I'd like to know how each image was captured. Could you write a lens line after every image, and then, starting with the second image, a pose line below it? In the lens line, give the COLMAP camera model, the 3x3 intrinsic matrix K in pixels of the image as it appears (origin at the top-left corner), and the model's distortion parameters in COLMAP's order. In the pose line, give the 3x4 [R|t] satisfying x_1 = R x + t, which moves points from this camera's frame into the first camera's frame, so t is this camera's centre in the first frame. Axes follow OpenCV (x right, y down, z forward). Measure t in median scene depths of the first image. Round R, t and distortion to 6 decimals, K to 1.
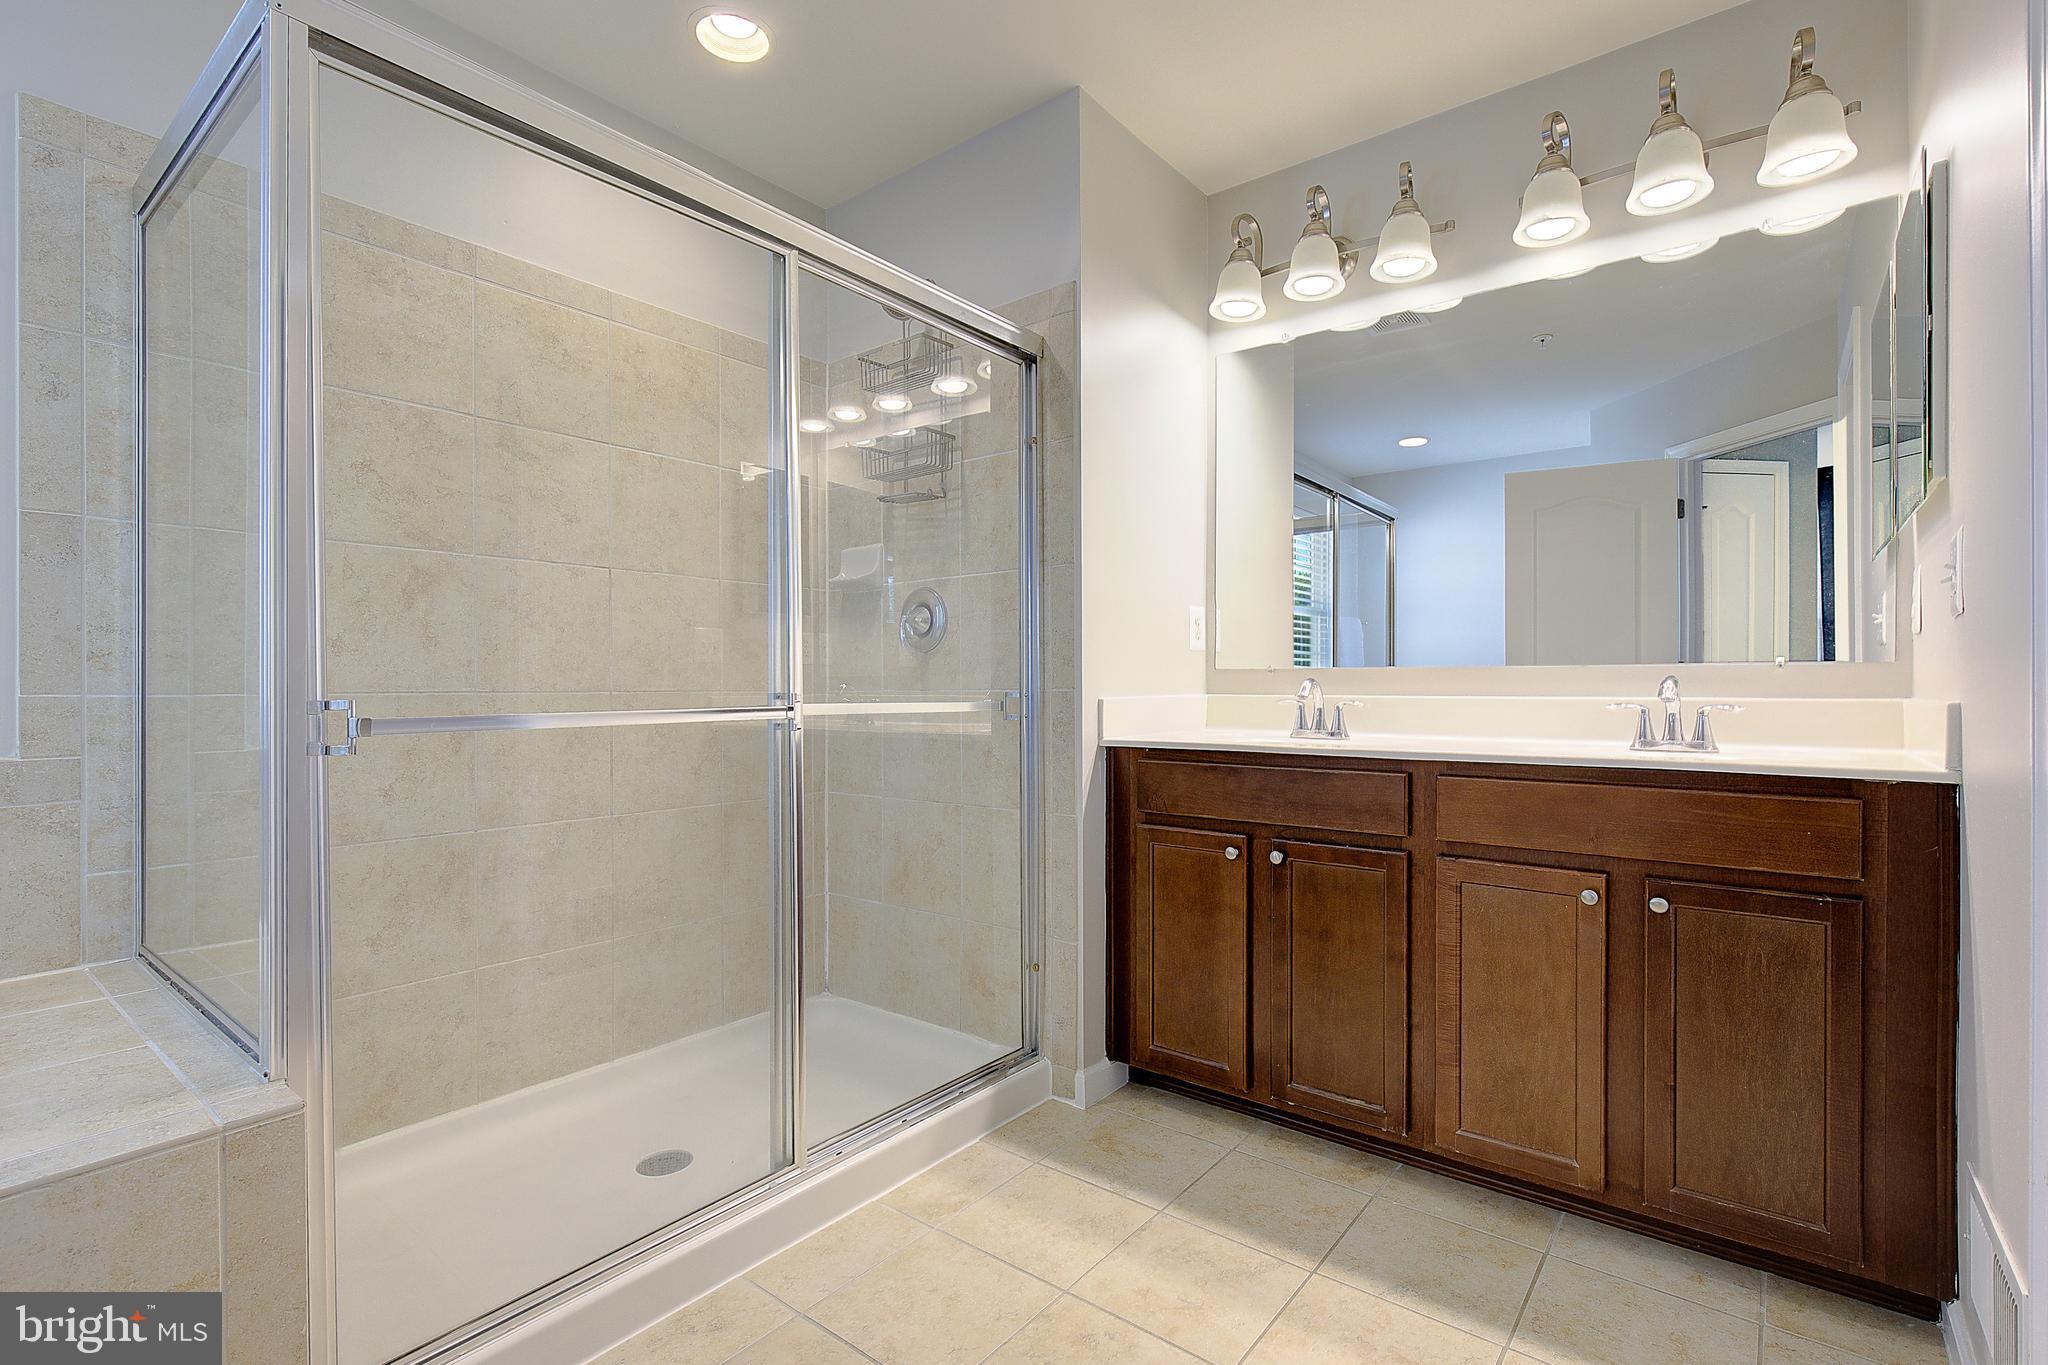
lens RADIAL K [[949.0, 0, 1027.9], [0, 949.0, 692.1], [0, 0, 1]] dist [0.002264, -0.002380]
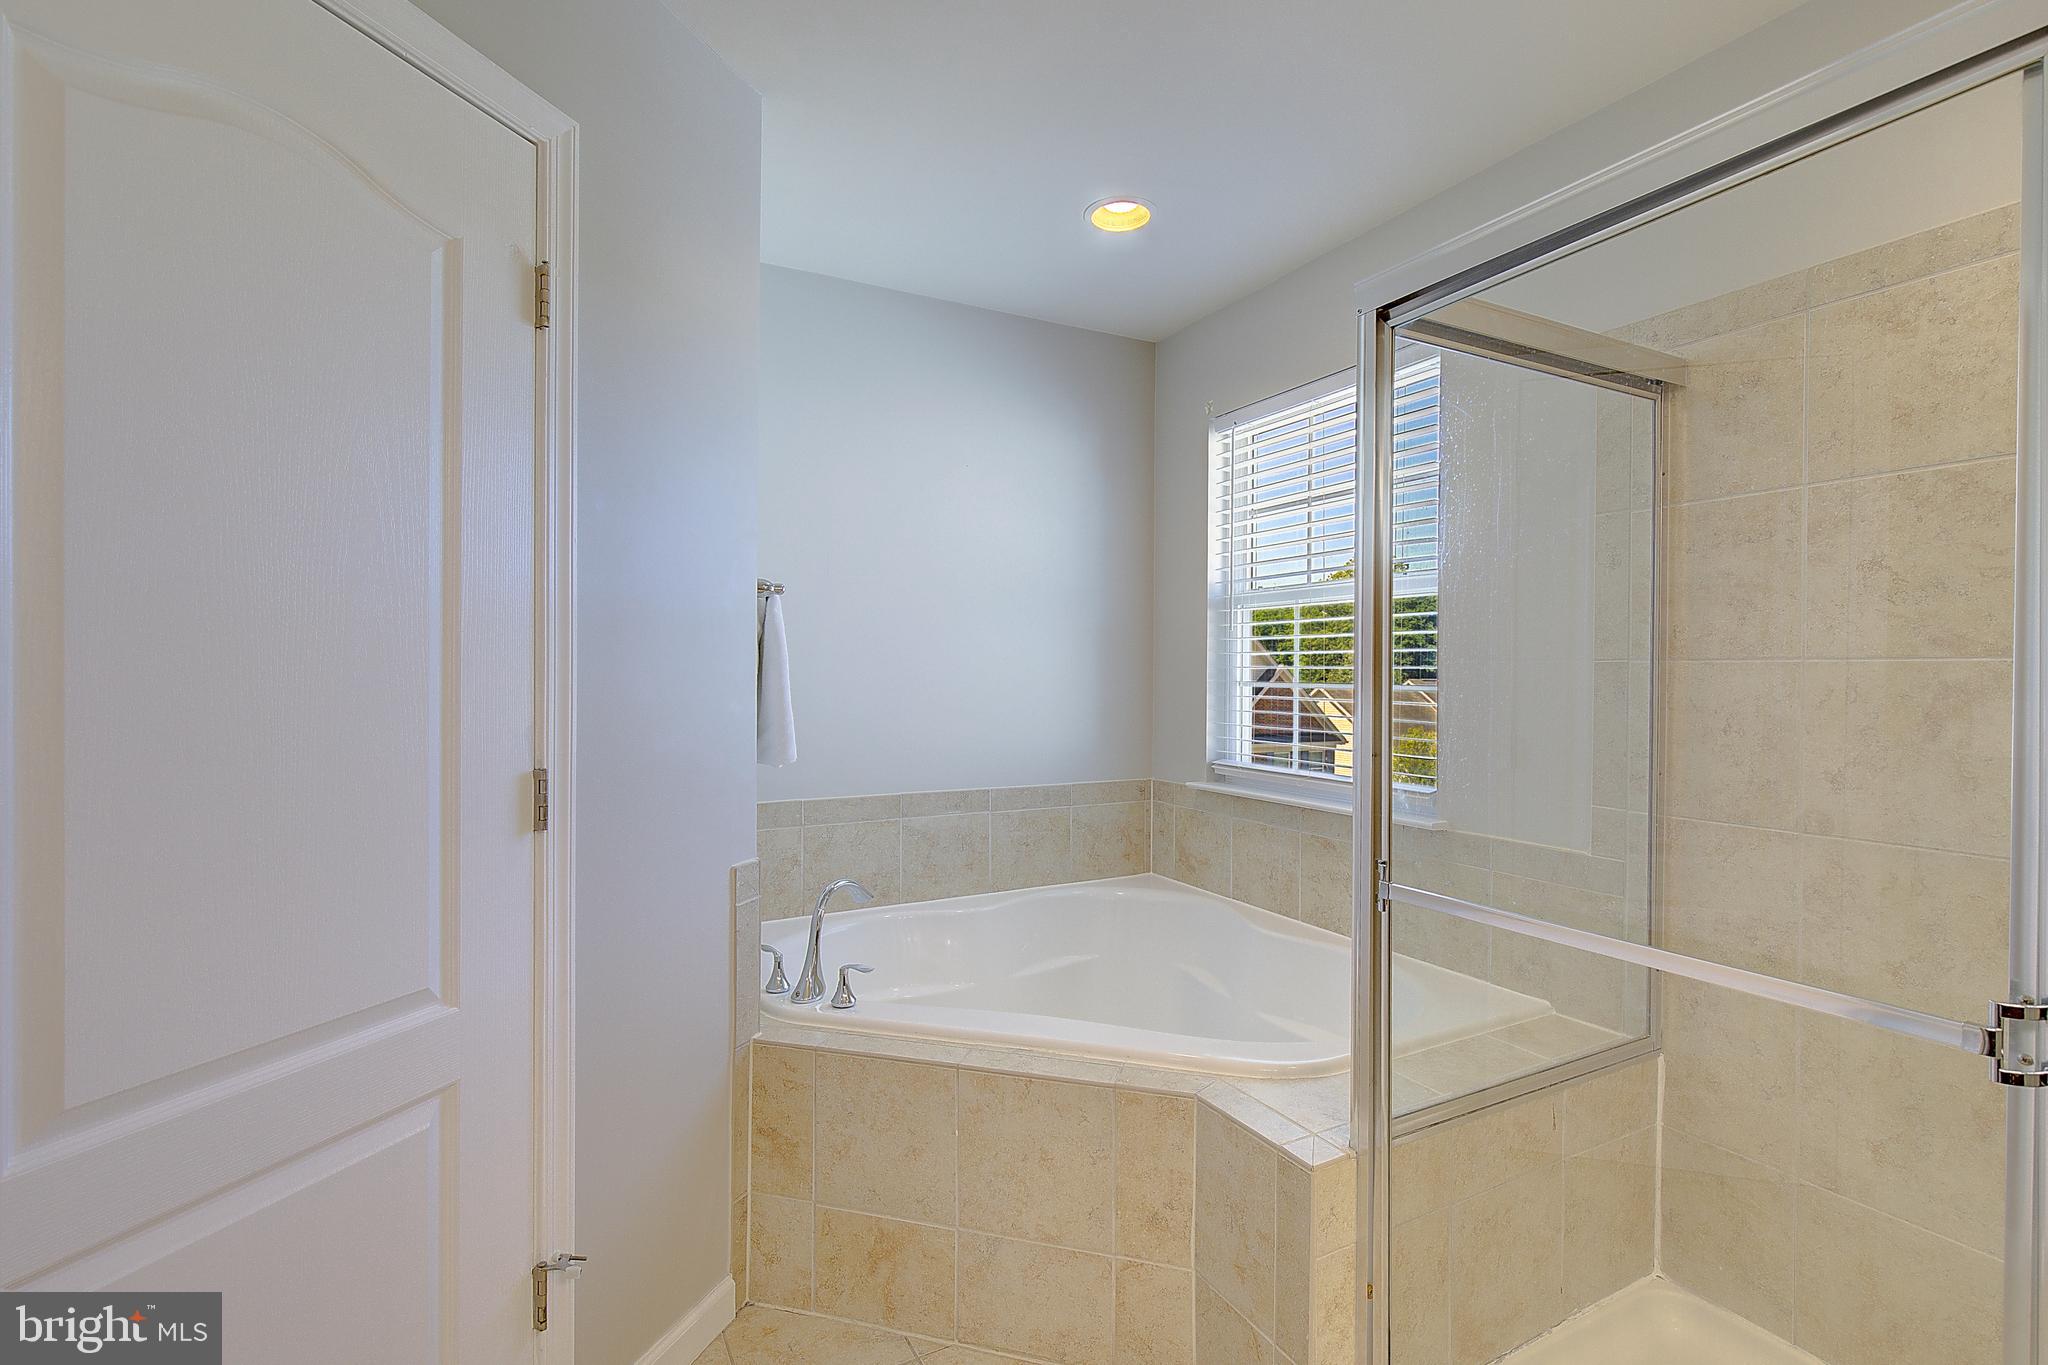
lens RADIAL K [[949.0, 0, 1032.9], [0, 949.0, 674.9], [0, 0, 1]] dist [0.002264, -0.002380]
pose [[-0.399558, 0.007133, -0.916680, 0.330645], [-0.000625, 0.999967, 0.008054, -0.144256], [0.916708, 0.003790, -0.399541, 0.642753]]
